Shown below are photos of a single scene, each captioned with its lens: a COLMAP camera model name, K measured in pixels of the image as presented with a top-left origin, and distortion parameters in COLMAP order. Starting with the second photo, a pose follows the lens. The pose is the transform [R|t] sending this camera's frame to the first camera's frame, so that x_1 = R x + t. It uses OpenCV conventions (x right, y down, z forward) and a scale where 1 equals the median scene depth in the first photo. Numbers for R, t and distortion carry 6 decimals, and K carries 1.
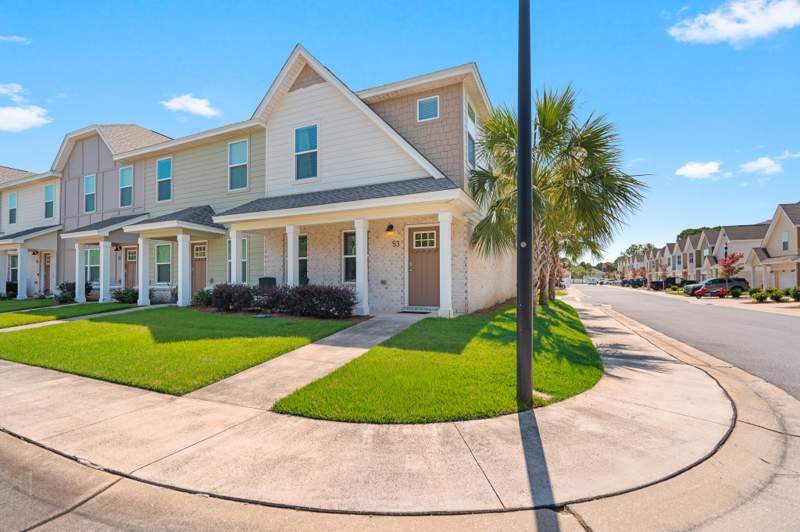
lens RADIAL K [[365.4, 0, 398.2], [0, 365.4, 270.2], [0, 0, 1]] dist [-0.005661, -0.000675]
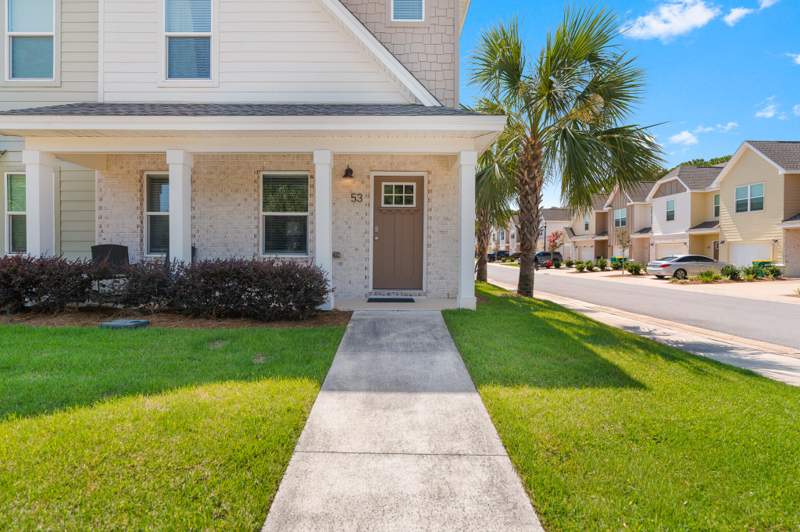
lens RADIAL K [[369.6, 0, 396.8], [0, 369.6, 253.8], [0, 0, 1]] dist [-0.004199, -0.000155]
pose [[0.907944, 0.005766, 0.419051, -0.219161], [-0.019855, 0.999374, 0.029267, 0.008754], [-0.418620, -0.034893, 0.907491, 0.345969]]
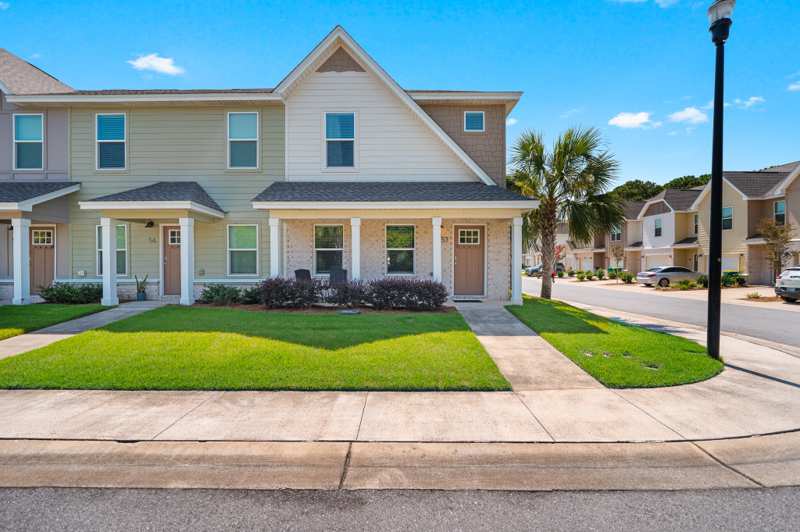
lens RADIAL K [[361.3, 0, 401.4], [0, 361.3, 261.7], [0, 0, 1]] dist [-0.005558, -0.000454]
pose [[0.908201, 0.002012, 0.418530, -0.571377], [-0.013844, 0.999586, 0.025235, -0.030161], [-0.418306, -0.028712, 0.907852, 0.062216]]
